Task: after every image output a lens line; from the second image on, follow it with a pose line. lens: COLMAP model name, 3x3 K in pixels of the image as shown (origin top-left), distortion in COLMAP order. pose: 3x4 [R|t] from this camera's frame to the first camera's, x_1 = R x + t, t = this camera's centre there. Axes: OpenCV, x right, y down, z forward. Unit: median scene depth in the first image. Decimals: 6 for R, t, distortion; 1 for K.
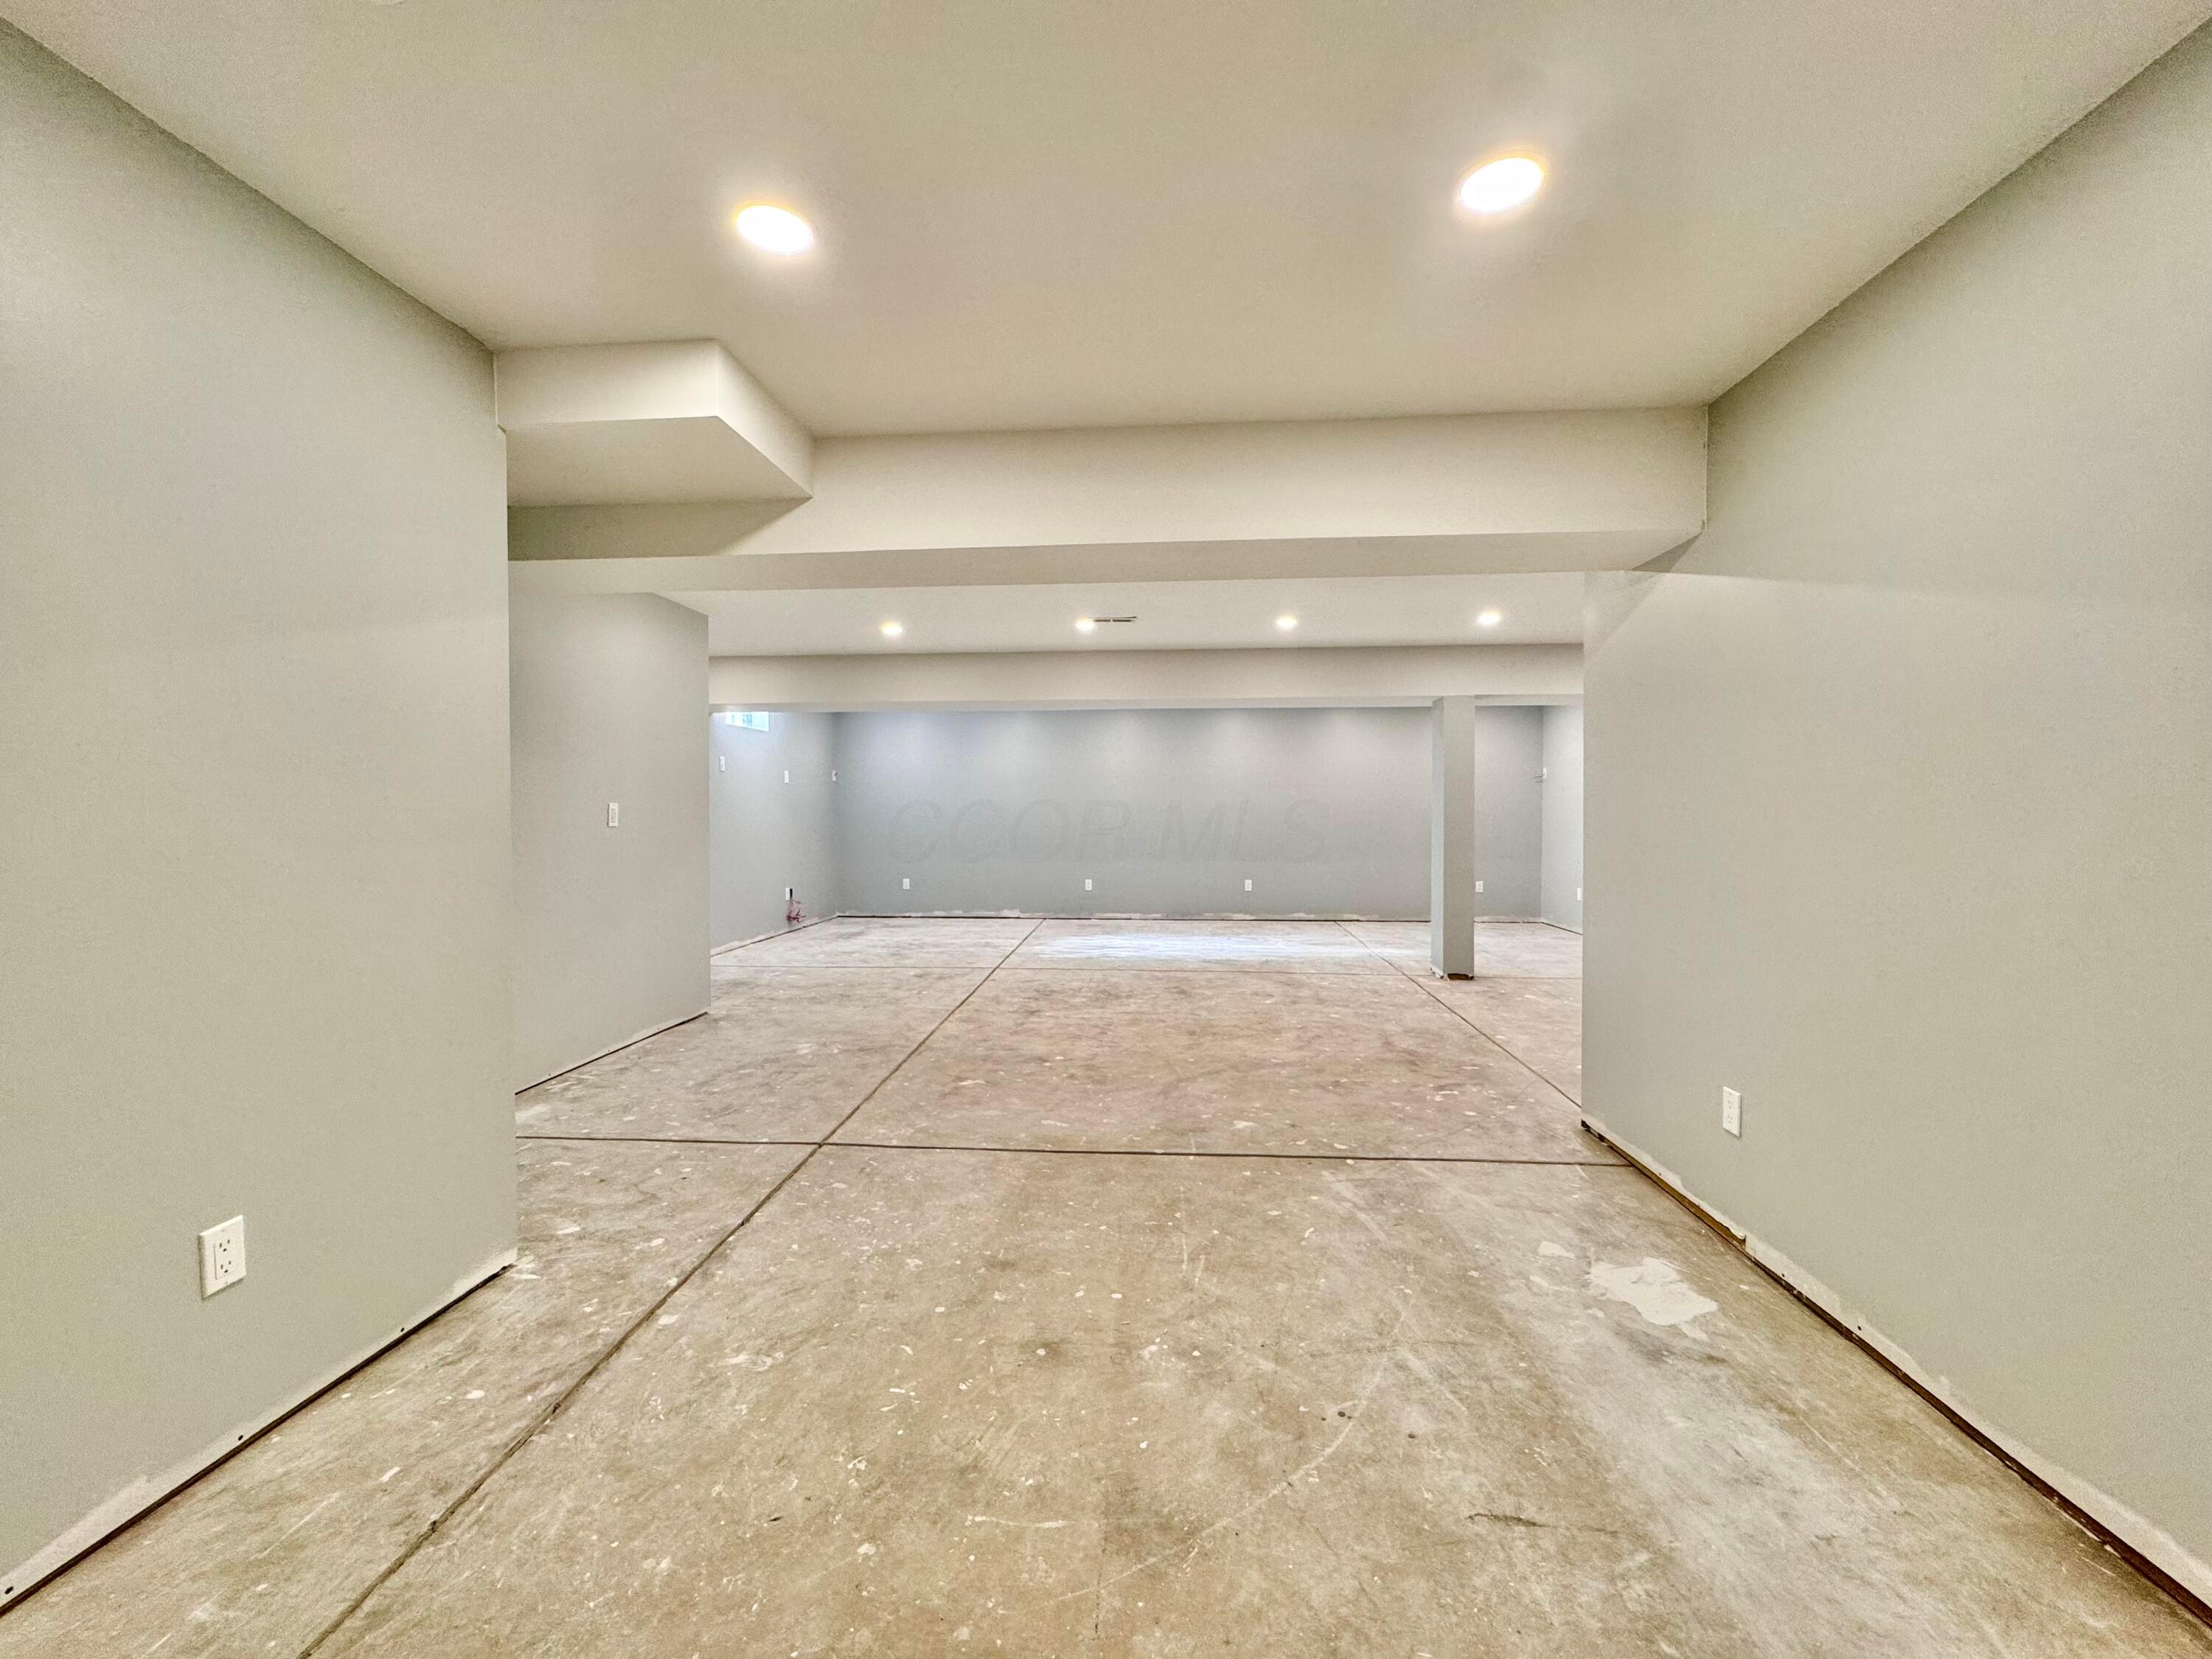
lens RADIAL K [[883.0, 0, 1106.0], [0, 883.0, 829.5], [0, 0, 1]] dist [-0.001707, 0.000460]
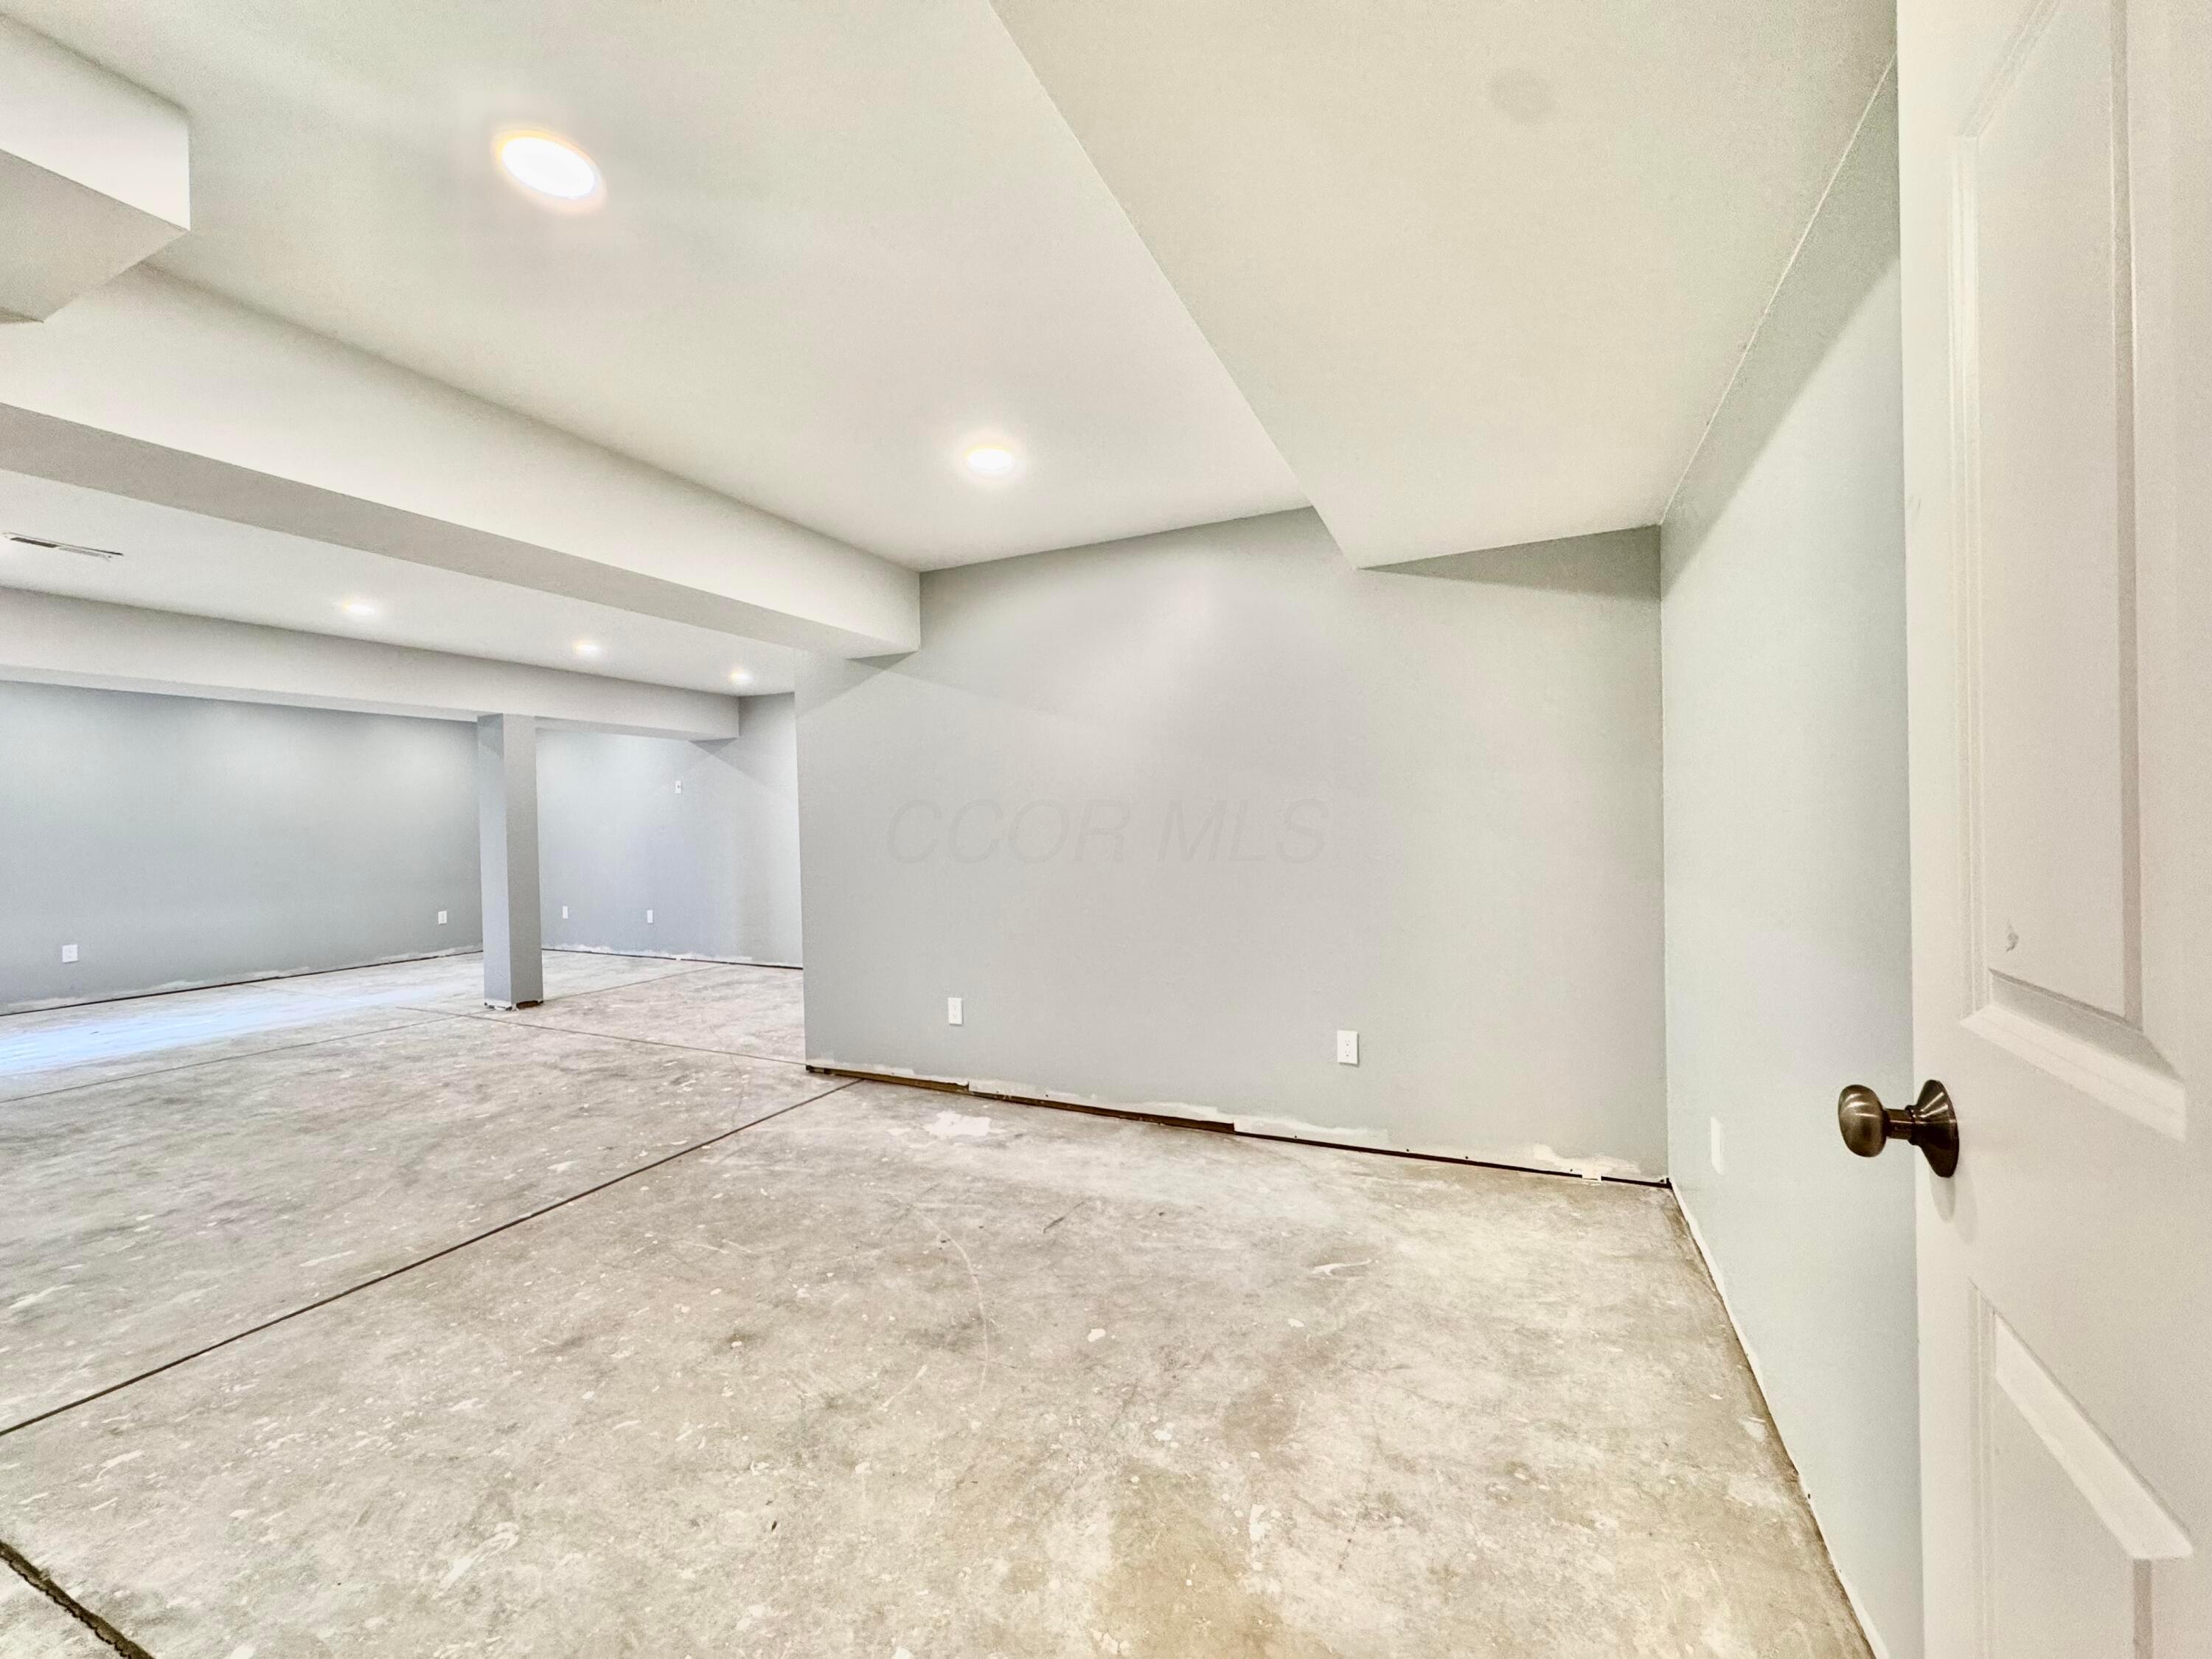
lens RADIAL K [[883.0, 0, 1106.0], [0, 883.0, 829.5], [0, 0, 1]] dist [-0.001707, 0.000460]
pose [[0.349664, -0.014516, 0.936763, -0.583413], [0.035798, 0.999357, 0.002124, -0.009500], [-0.936191, 0.032792, 0.349959, 0.122086]]
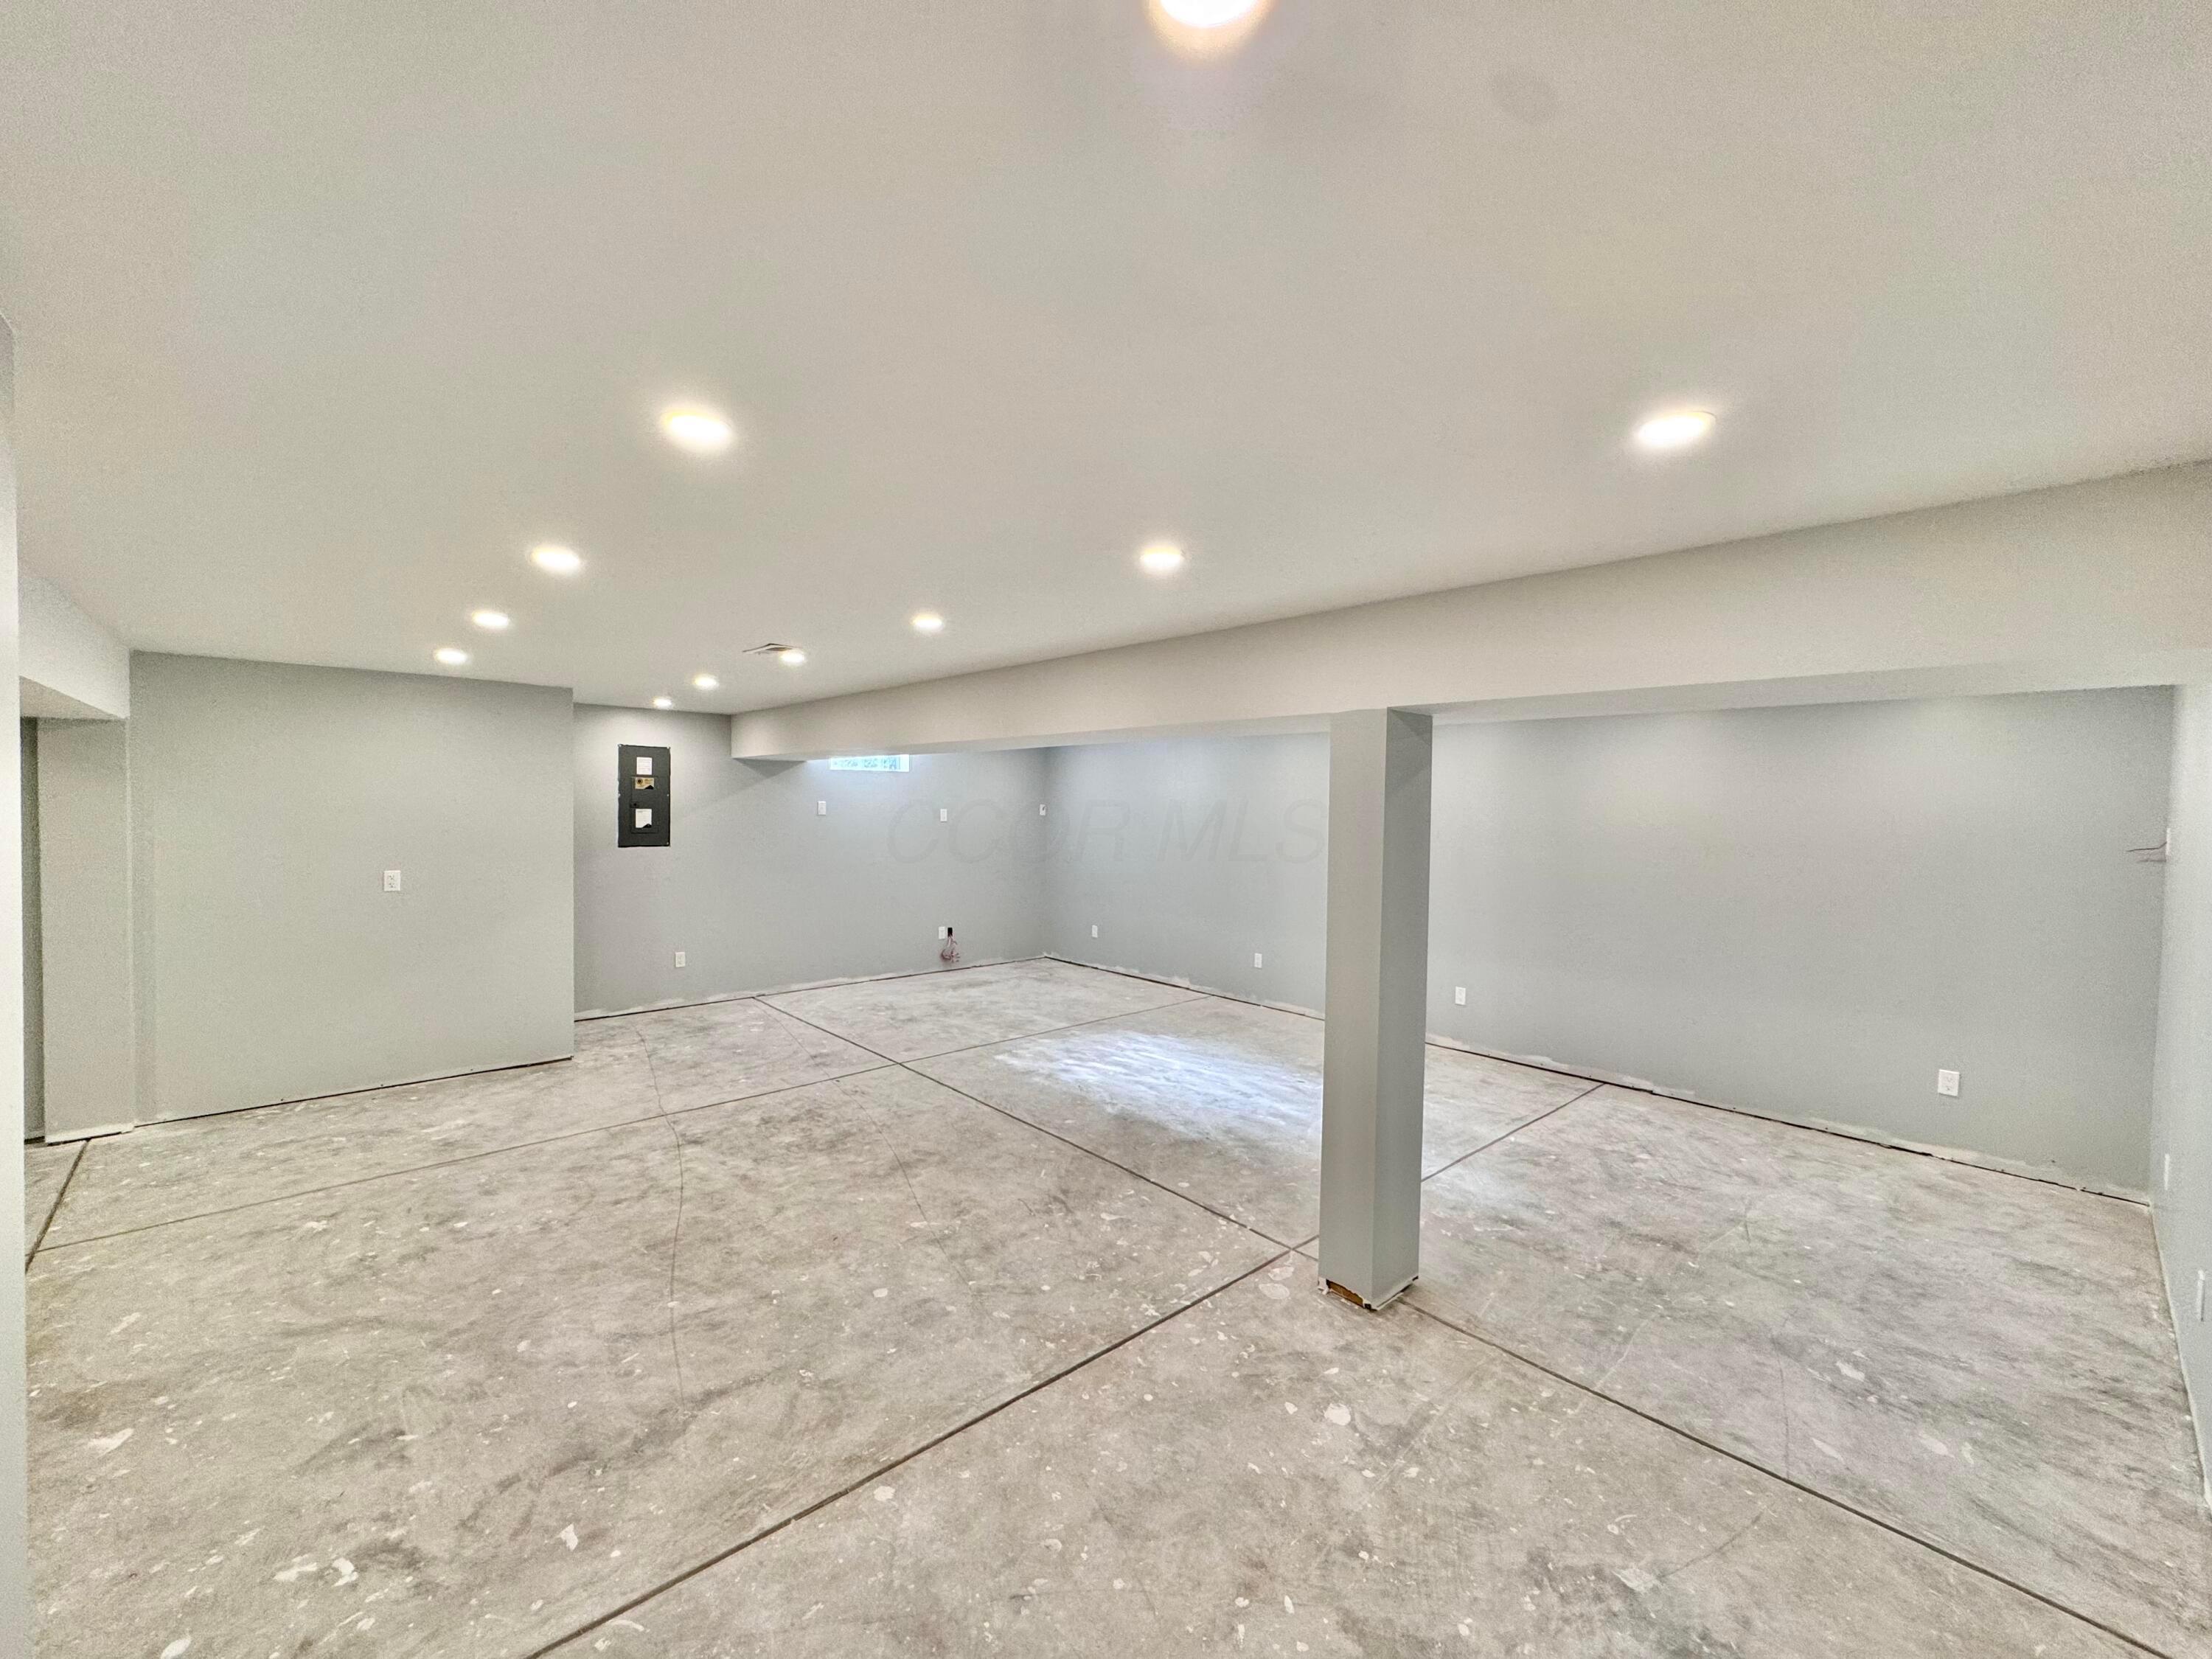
lens RADIAL K [[883.0, 0, 1106.0], [0, 883.0, 829.5], [0, 0, 1]] dist [-0.001707, 0.000460]
pose [[0.727381, 0.032673, -0.685455, 1.285038], [-0.029879, 0.999427, 0.015932, -0.184958], [0.685583, 0.008892, 0.727940, 1.144775]]
